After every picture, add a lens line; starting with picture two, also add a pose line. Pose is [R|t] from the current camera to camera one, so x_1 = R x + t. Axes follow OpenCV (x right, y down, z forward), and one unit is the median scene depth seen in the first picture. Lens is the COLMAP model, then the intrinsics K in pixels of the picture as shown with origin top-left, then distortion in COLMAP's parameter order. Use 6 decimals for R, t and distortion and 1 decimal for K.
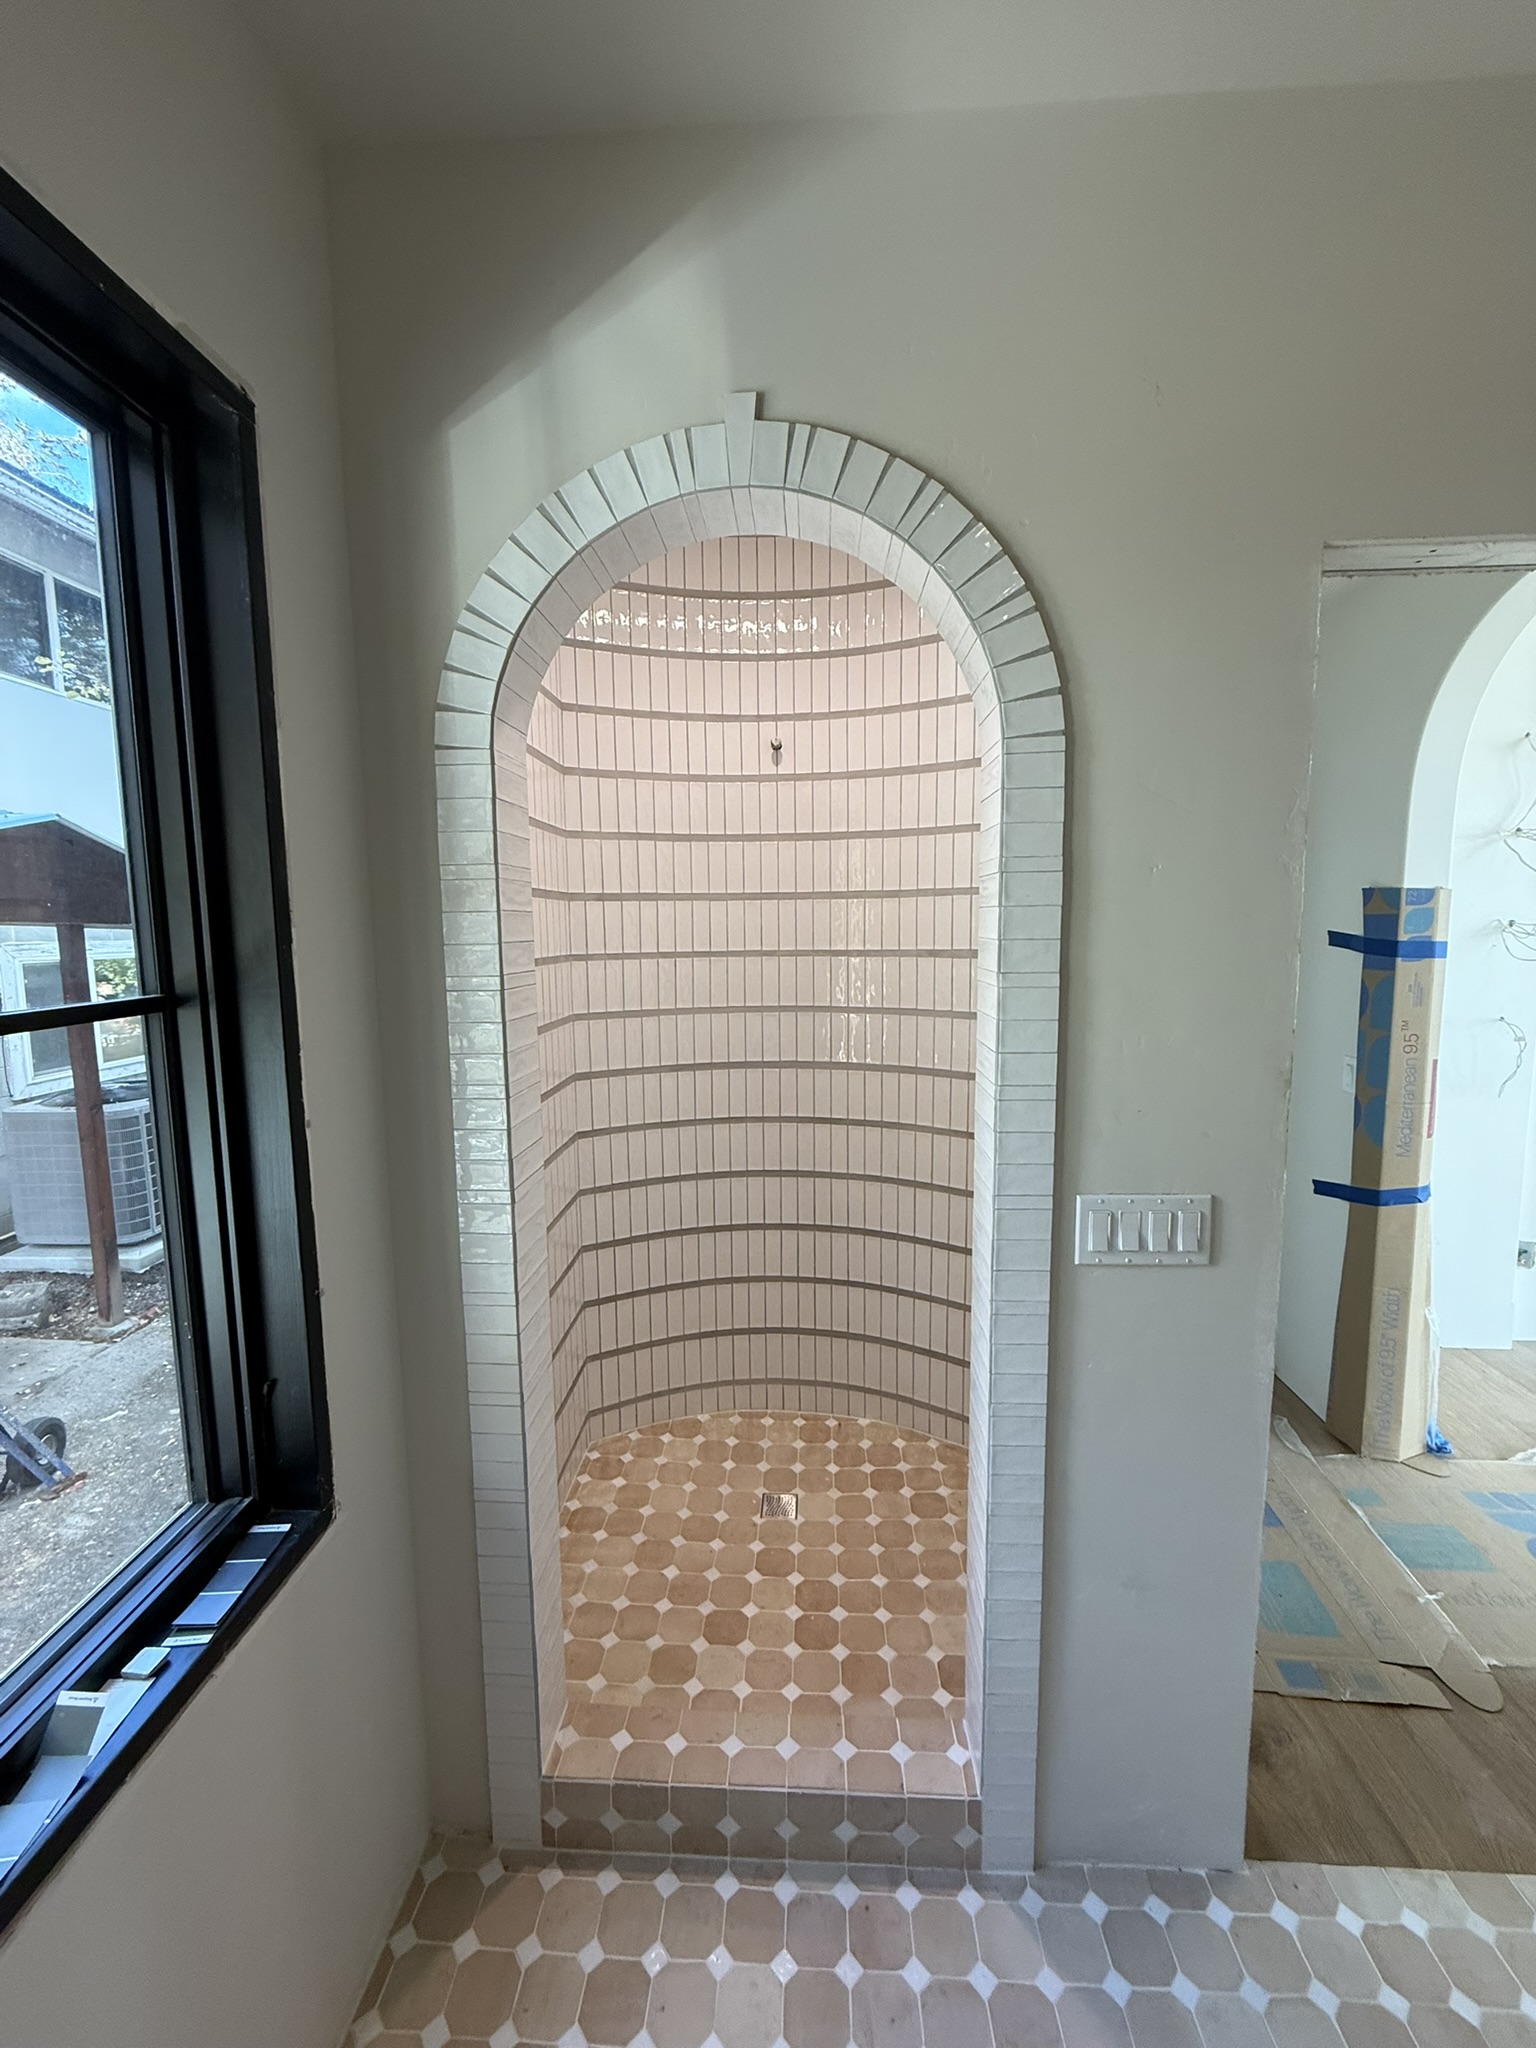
lens RADIAL K [[808.2, 0, 770.0], [0, 808.2, 1015.9], [0, 0, 1]] dist [0.001218, 0.000206]
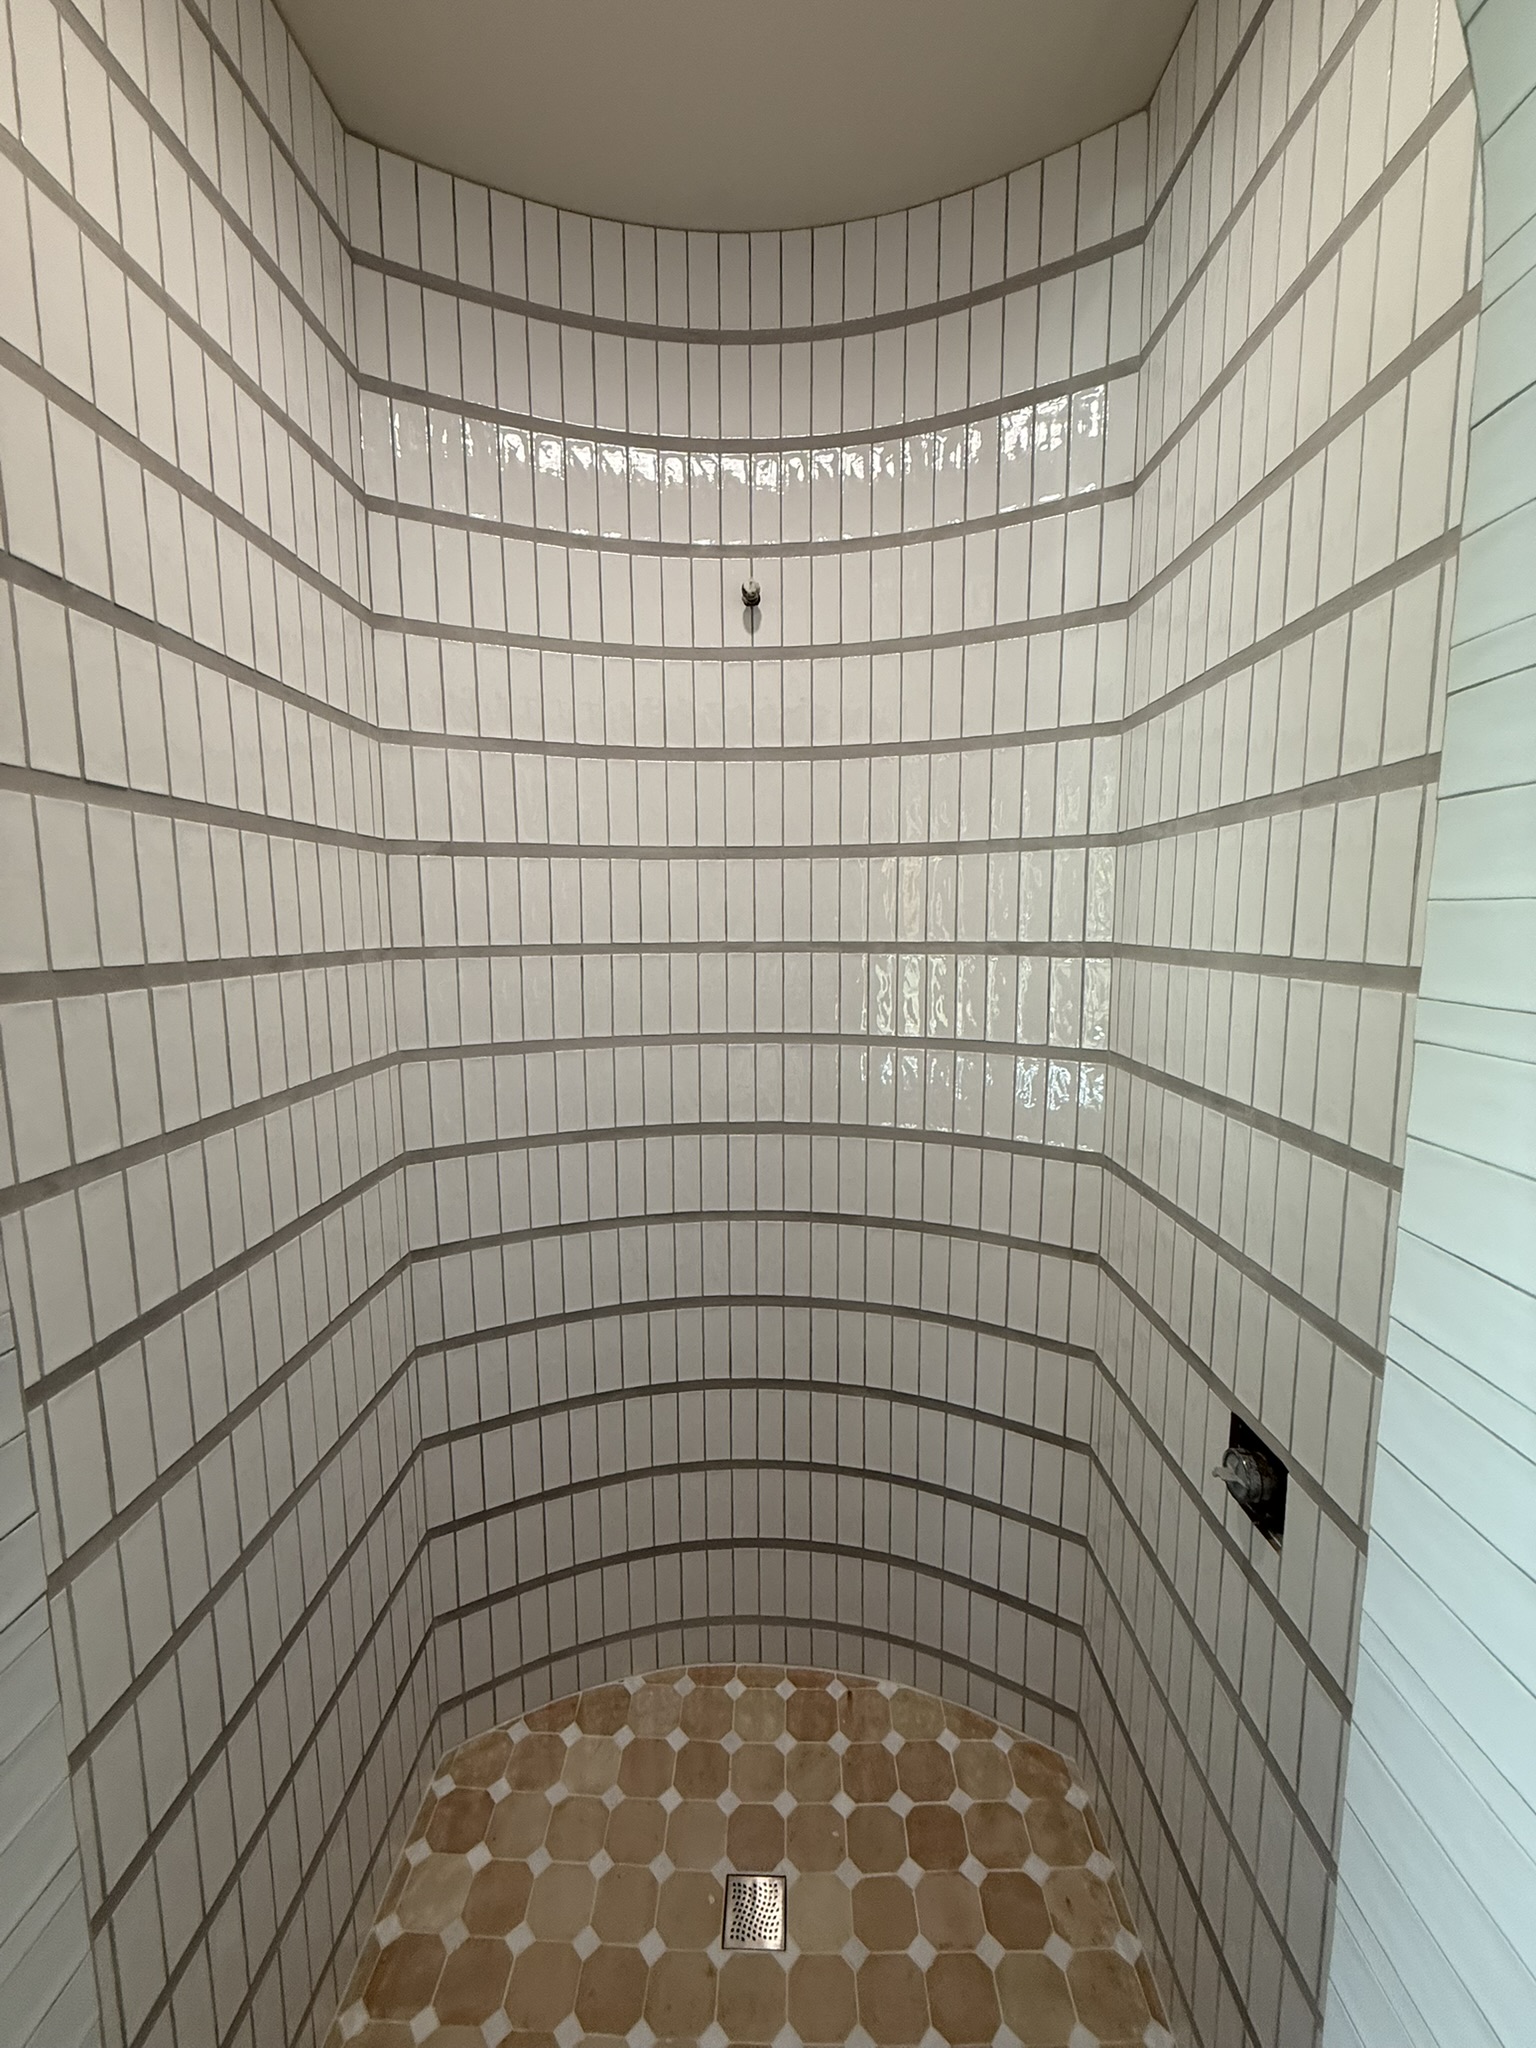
lens RADIAL K [[808.2, 0, 770.0], [0, 808.2, 1015.9], [0, 0, 1]] dist [0.001218, 0.000206]
pose [[0.999343, 0.001213, 0.036231, 0.000549], [-0.001574, 0.999950, 0.009921, -0.032599], [-0.036217, -0.009971, 0.999294, 0.402773]]
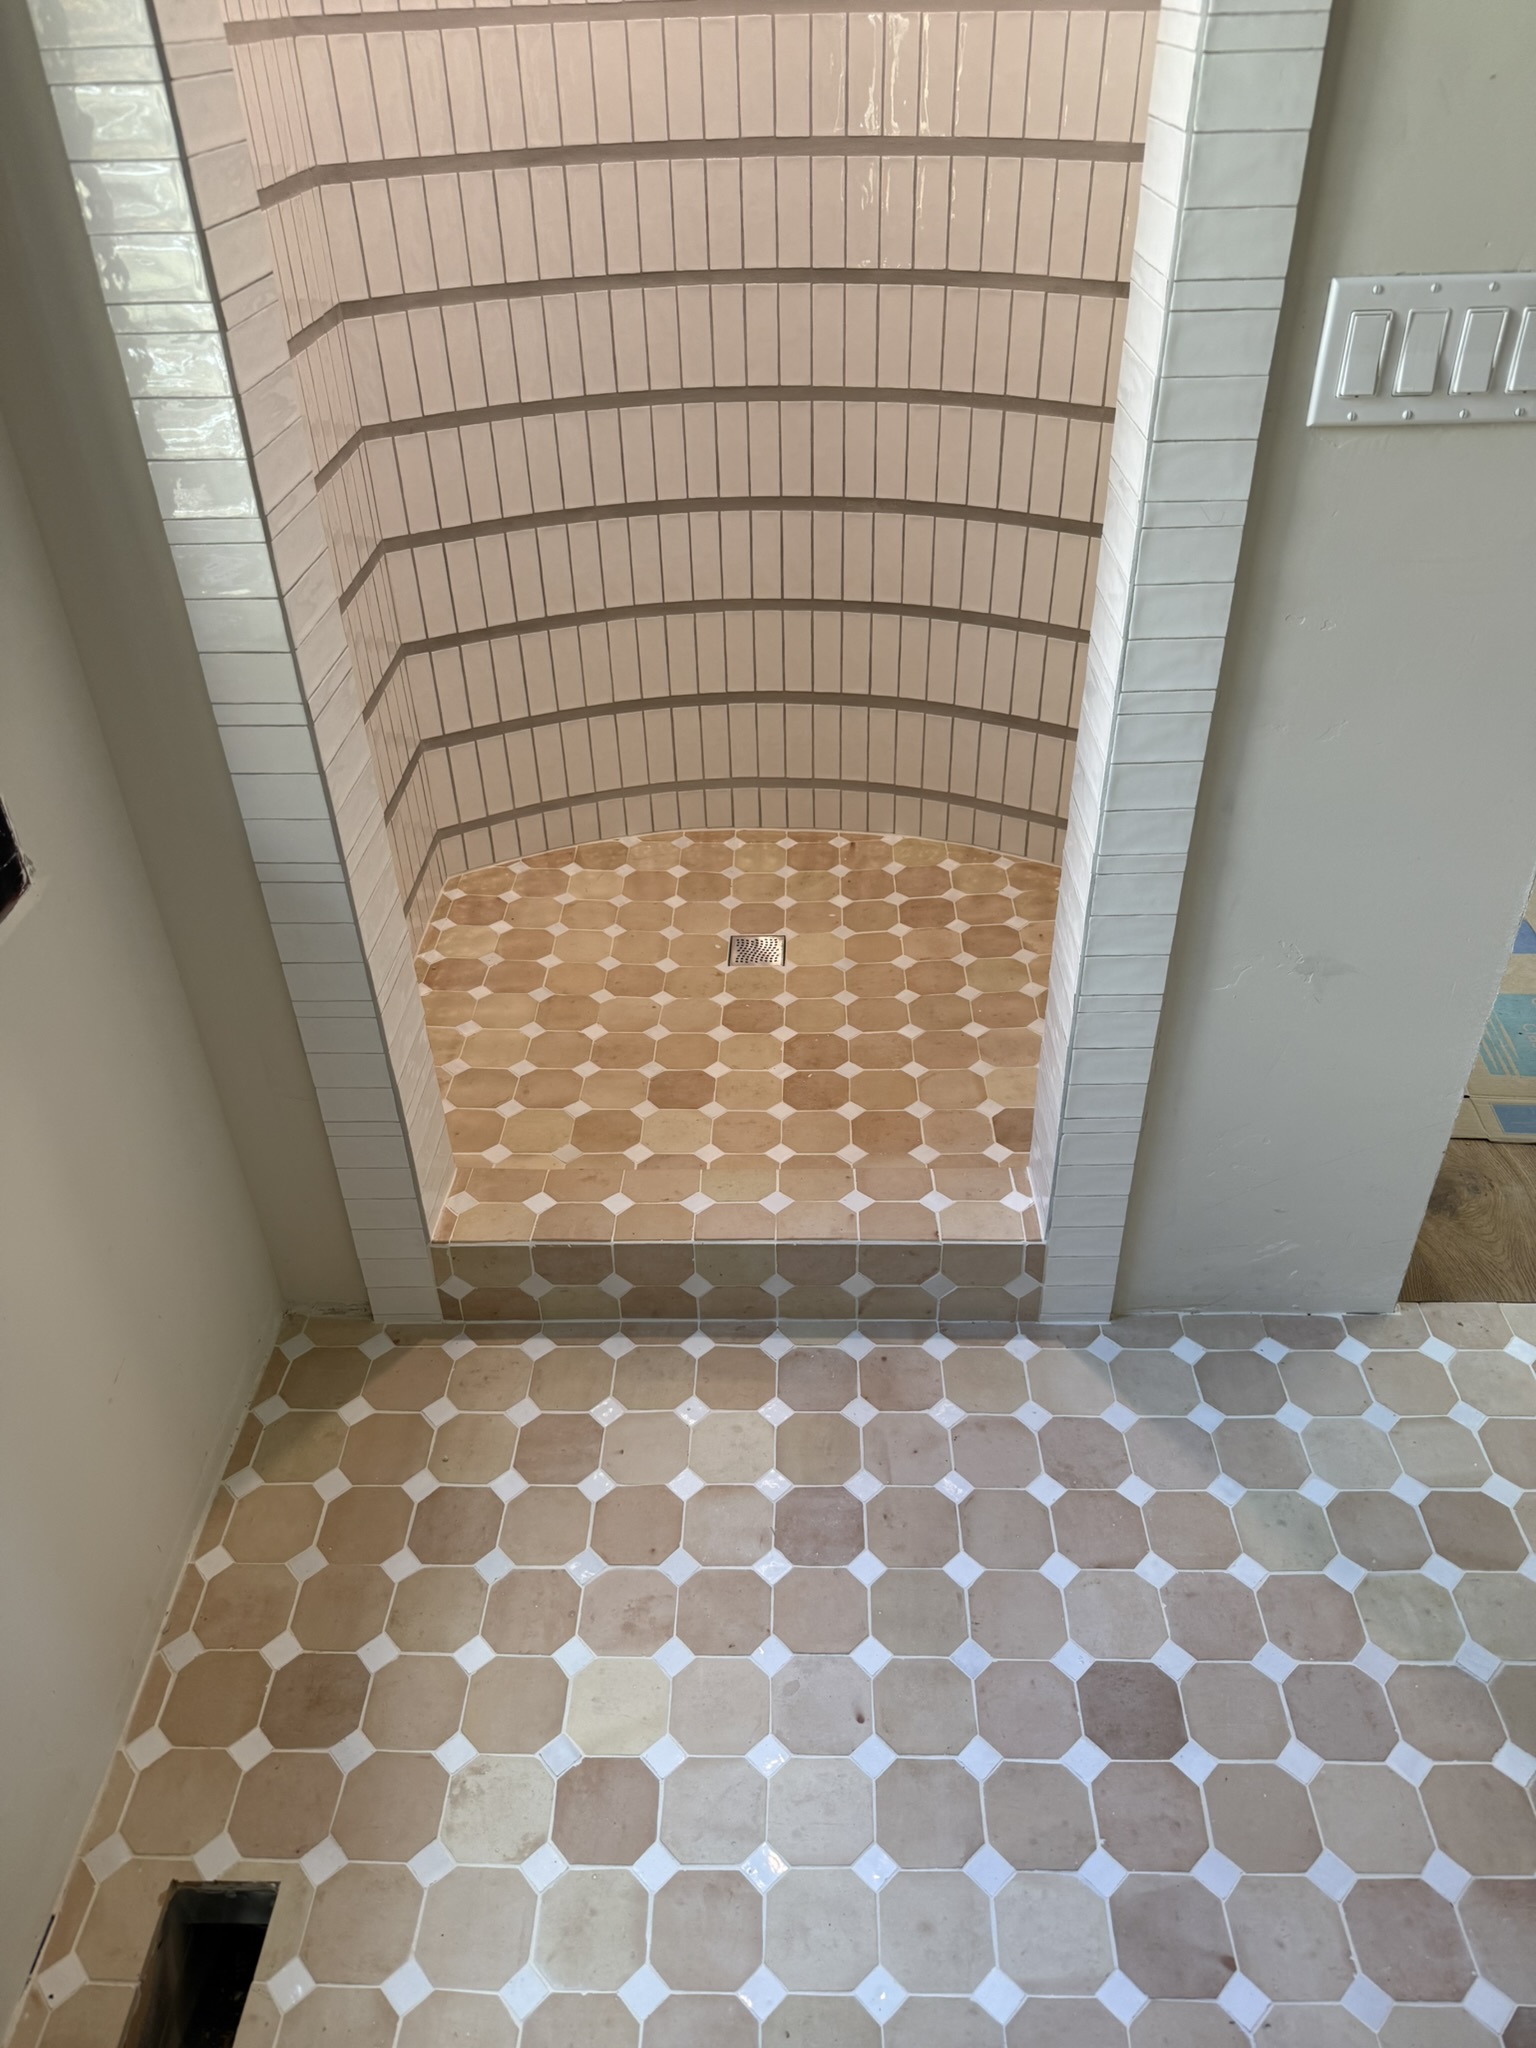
lens RADIAL K [[1422.9, 0, 758.6], [0, 1422.9, 1009.3], [0, 0, 1]] dist [0.178366, -0.381351]
pose [[0.999499, -0.028761, 0.013176, -0.003271], [0.018665, 0.872389, 0.488456, 0.090261], [-0.025543, -0.487965, 0.872489, -0.004789]]
